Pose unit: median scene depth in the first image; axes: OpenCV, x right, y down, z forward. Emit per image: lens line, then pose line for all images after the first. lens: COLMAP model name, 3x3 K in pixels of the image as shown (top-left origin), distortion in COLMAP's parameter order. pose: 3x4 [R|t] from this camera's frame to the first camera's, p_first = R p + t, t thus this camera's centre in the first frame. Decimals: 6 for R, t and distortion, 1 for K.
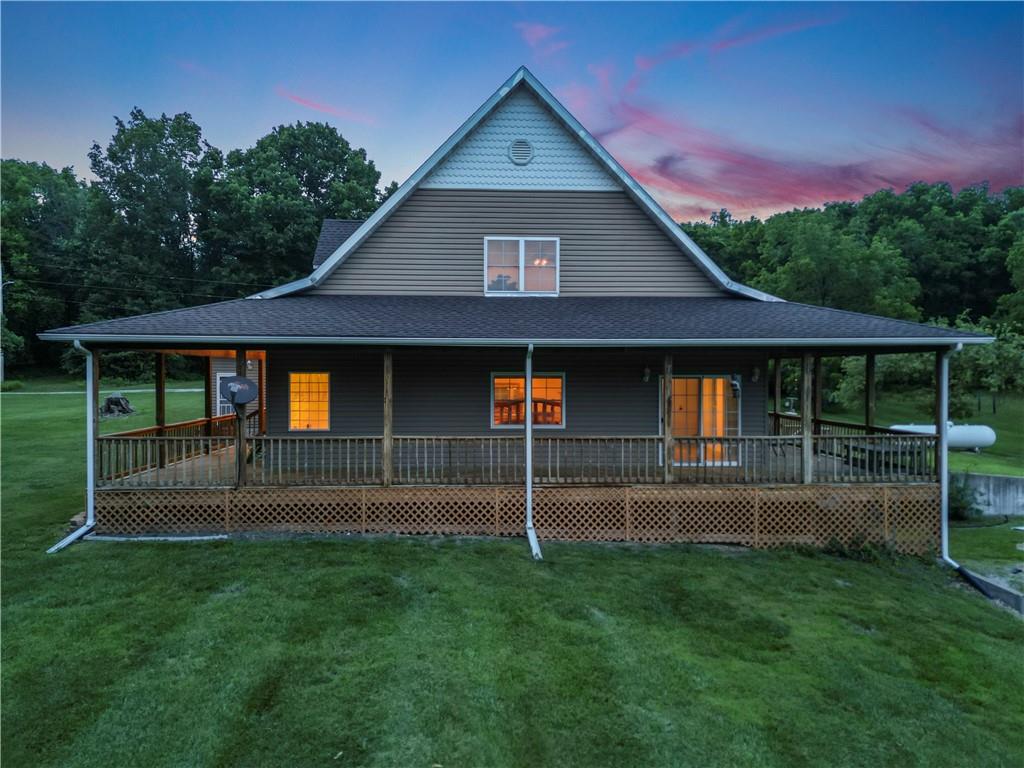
lens RADIAL K [[720.7, 0, 512.4], [0, 720.7, 378.1], [0, 0, 1]] dist [0.062594, -0.047336]
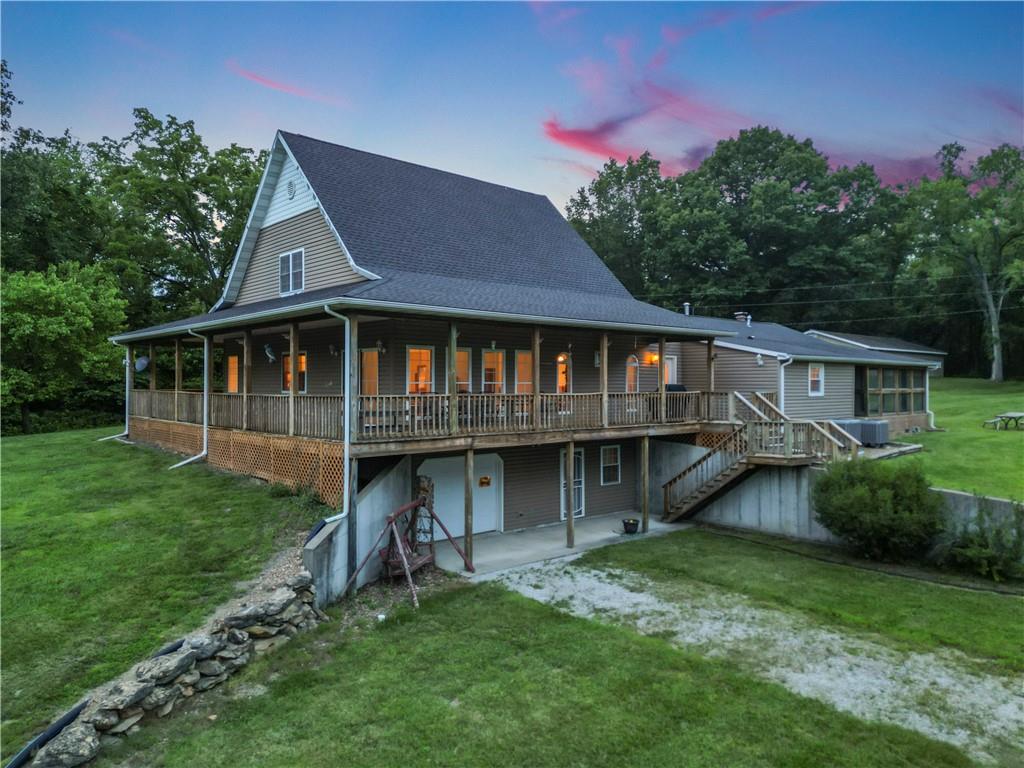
lens RADIAL K [[720.7, 0, 506.8], [0, 720.7, 378.0], [0, 0, 1]] dist [0.062594, -0.047336]
pose [[0.622916, -0.006190, -0.782264, 1.534069], [-0.007682, 0.999872, -0.014029, 0.066492], [0.782251, 0.014749, 0.622789, 0.543627]]
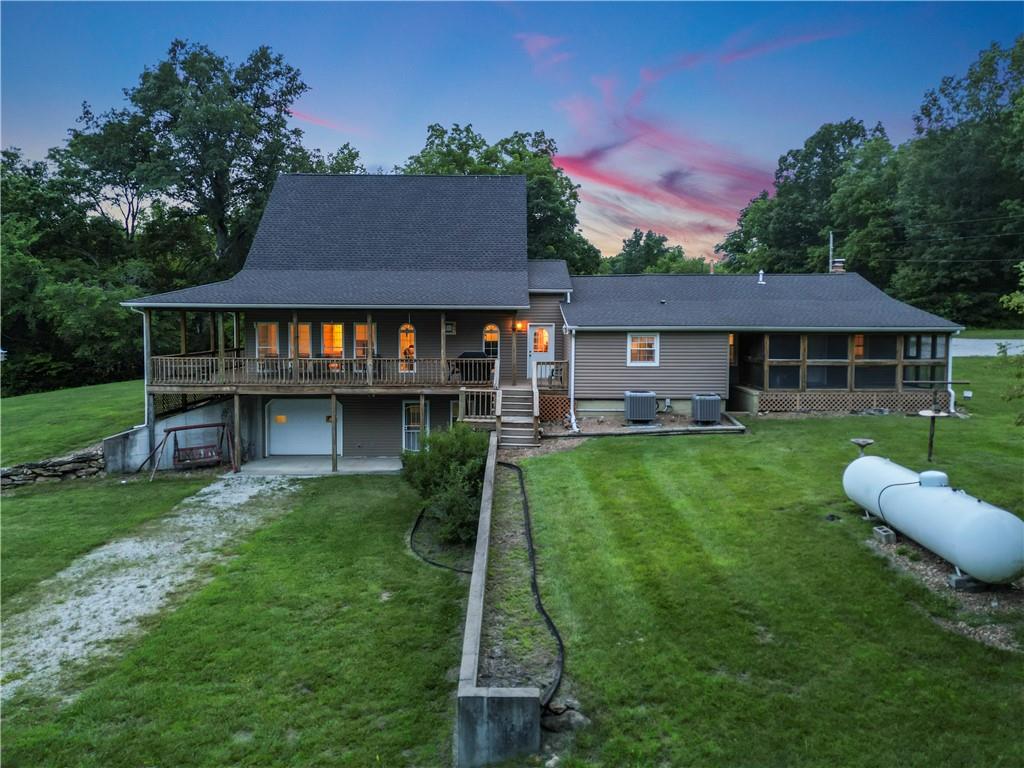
lens RADIAL K [[720.7, 0, 500.4], [0, 720.7, 362.4], [0, 0, 1]] dist [0.062594, -0.047336]
pose [[-0.060145, 0.060923, -0.996329, 2.325782], [-0.011368, 0.998029, 0.061713, -0.029716], [0.998125, 0.015038, -0.059334, 1.978457]]
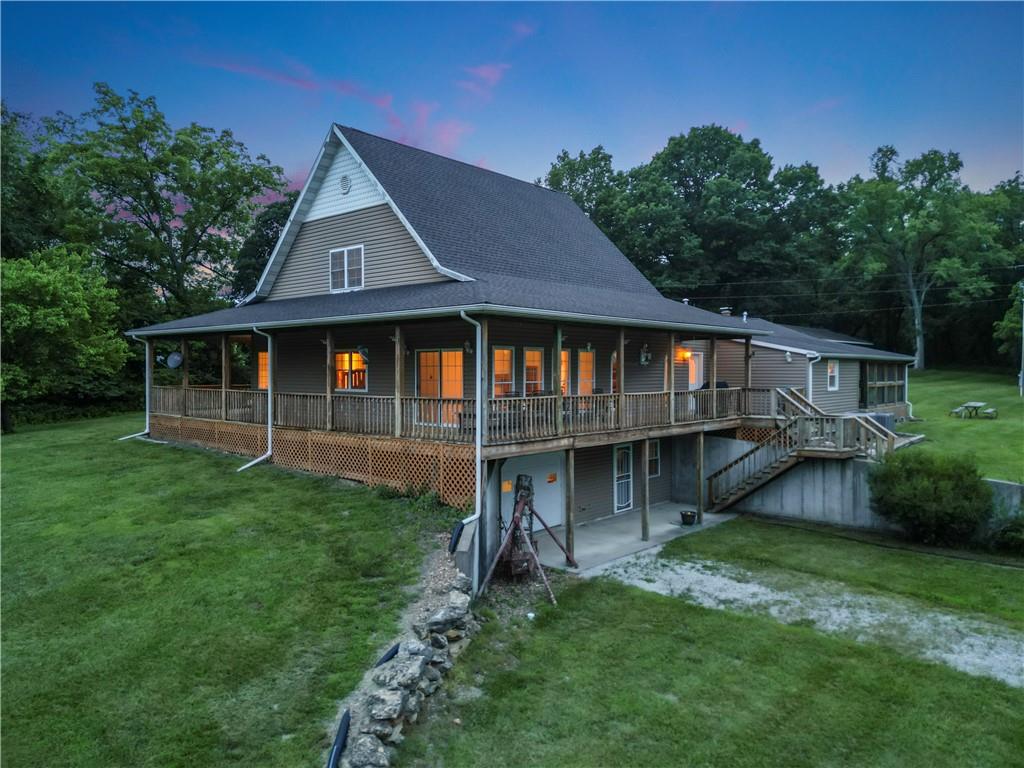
lens RADIAL K [[720.7, 0, 507.7], [0, 720.7, 378.3], [0, 0, 1]] dist [0.062594, -0.047336]
pose [[0.709202, 0.007925, -0.704961, 1.352622], [-0.006068, 0.999968, 0.005137, 0.043181], [0.704980, 0.000634, 0.709227, 0.299925]]
